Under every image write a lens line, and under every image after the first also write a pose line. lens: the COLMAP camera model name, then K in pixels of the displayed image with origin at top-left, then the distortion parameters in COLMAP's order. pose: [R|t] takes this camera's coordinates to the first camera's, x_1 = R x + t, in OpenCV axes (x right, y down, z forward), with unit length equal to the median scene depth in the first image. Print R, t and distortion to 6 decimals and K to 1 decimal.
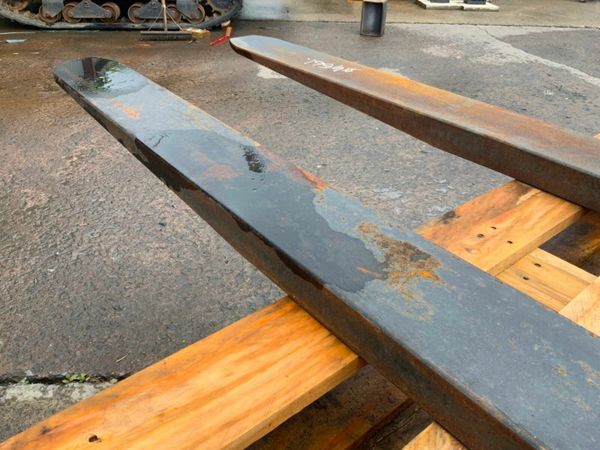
lens RADIAL K [[496.5, 0, 297.9], [0, 496.5, 225.5], [0, 0, 1]] dist [0.053914, -0.099437]
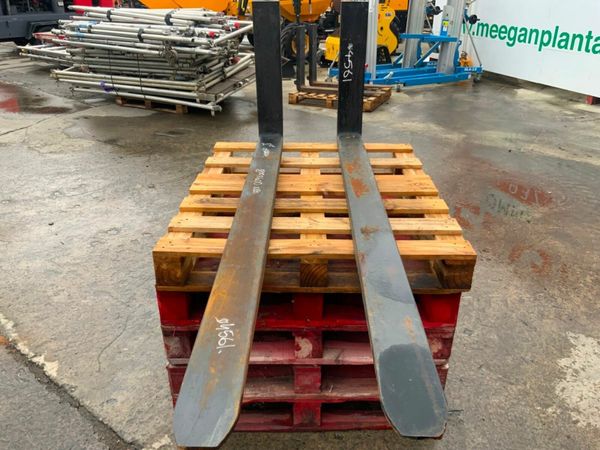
lens RADIAL K [[496.5, 0, 300.2], [0, 496.5, 223.9], [0, 0, 1]] dist [0.053914, -0.099437]
pose [[-0.758624, -0.311185, 0.572411, -0.308065], [0.334004, 0.568585, 0.751766, -0.600166], [-0.559402, 0.761495, -0.327405, 0.513735]]
